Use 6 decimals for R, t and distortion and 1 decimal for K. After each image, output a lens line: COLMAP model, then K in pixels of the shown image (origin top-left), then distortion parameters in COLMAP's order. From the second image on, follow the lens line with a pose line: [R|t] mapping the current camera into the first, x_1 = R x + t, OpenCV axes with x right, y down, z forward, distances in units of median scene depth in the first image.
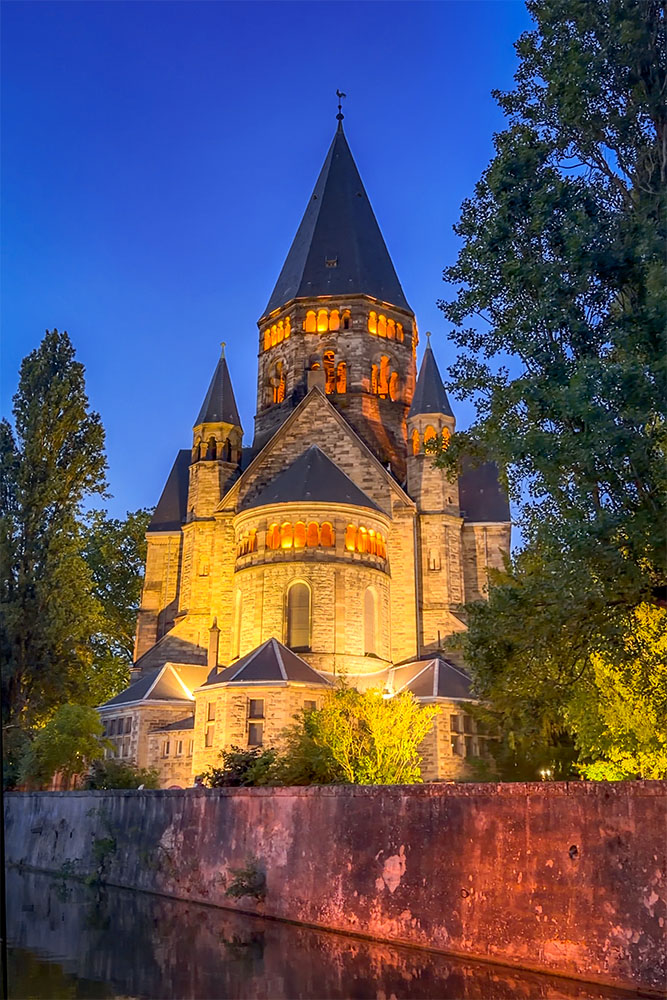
lens RADIAL K [[1031.7, 0, 335.6], [0, 1031.7, 391.3], [0, 0, 1]] dist [0.203418, -0.445124]
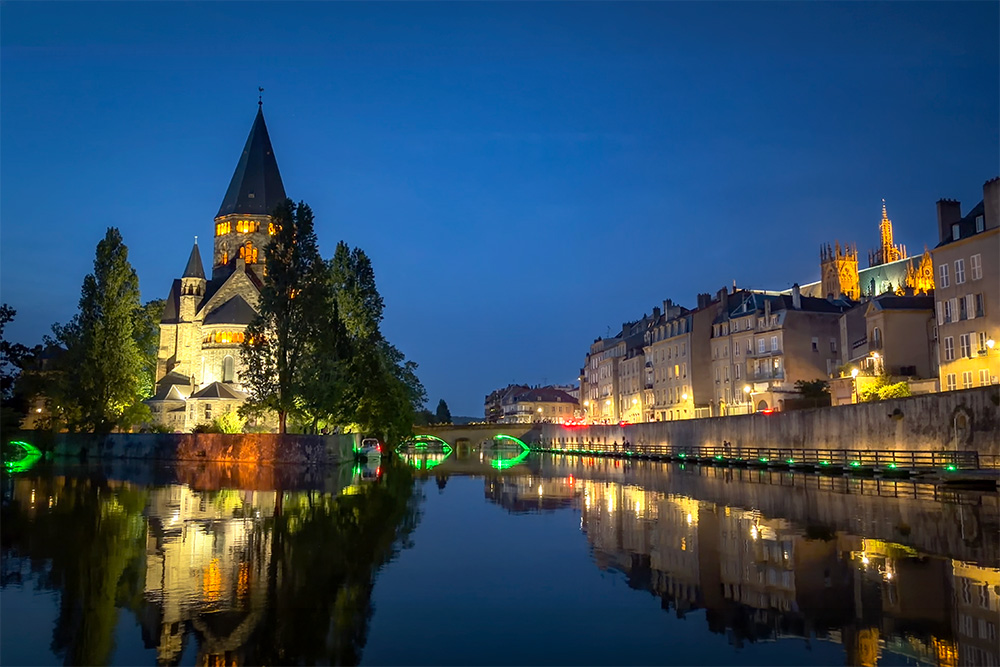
lens RADIAL K [[828.8, 0, 500.0], [0, 828.8, 333.5], [0, 0, 1]] dist [0.228861, -0.596532]
pose [[0.972058, 0.023985, 0.233511, 0.109296], [-0.082224, 0.966534, 0.243004, -0.366127], [-0.219867, -0.255415, 0.941500, -0.922828]]
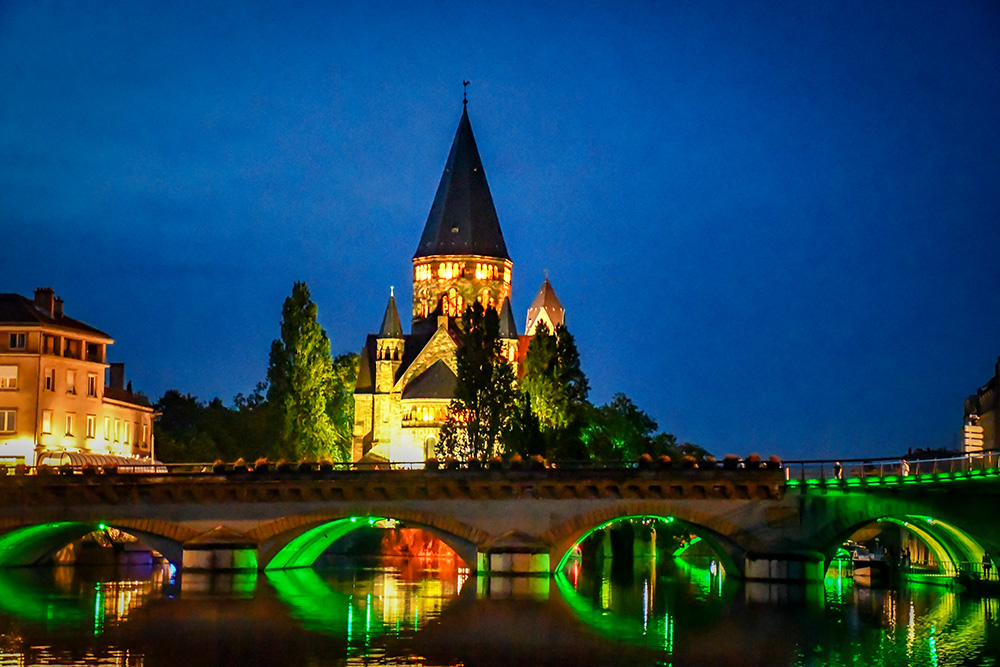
lens RADIAL K [[2015.3, 0, 500.0], [0, 2015.3, 333.5], [0, 0, 1]] dist [-0.029253, -0.065263]
pose [[0.998517, 0.000956, -0.054425, 0.289695], [0.014296, 0.960141, 0.279149, -1.026598], [0.052523, -0.279513, 0.958704, -2.544725]]
